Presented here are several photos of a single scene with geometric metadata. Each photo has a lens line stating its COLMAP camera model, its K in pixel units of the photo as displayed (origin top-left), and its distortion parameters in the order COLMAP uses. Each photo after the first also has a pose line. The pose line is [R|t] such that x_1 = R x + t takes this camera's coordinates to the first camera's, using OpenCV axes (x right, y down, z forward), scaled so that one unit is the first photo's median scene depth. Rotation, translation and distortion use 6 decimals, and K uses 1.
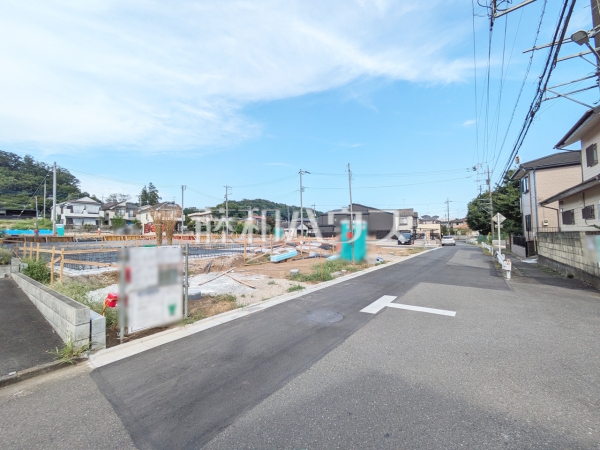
lens RADIAL K [[235.9, 0, 297.9], [0, 235.9, 227.6], [0, 0, 1]] dist [-0.002312, 0.001690]
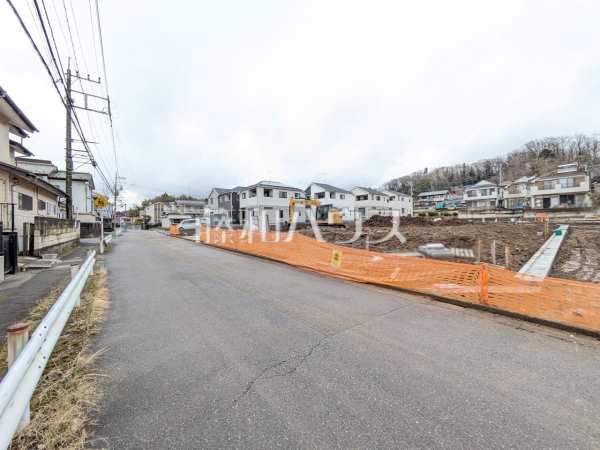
lens RADIAL K [[235.9, 0, 300.0], [0, 235.9, 222.9], [0, 0, 1]] dist [-0.002312, 0.001690]
pose [[-0.277280, 0.017312, -0.960633, 0.353916], [0.048039, 0.998837, 0.004134, 0.017961], [0.959587, -0.045002, -0.277790, 0.469683]]
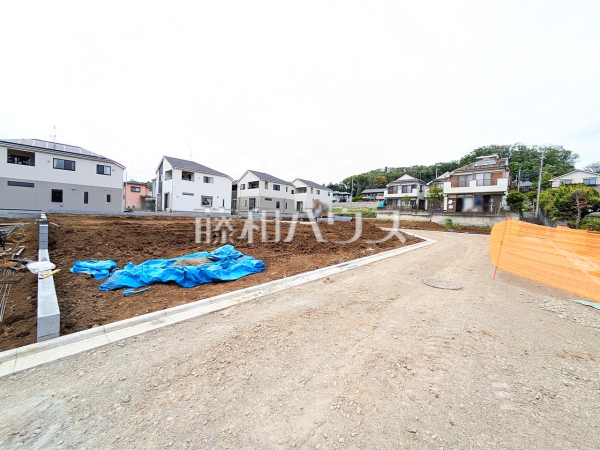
lens RADIAL K [[235.9, 0, 301.6], [0, 235.9, 224.3], [0, 0, 1]] dist [-0.002312, 0.001690]
pose [[-0.161146, 0.039207, -0.986151, 0.046457], [-0.006943, 0.999141, 0.040858, 0.022709], [0.986906, 0.013431, -0.160735, 0.728653]]
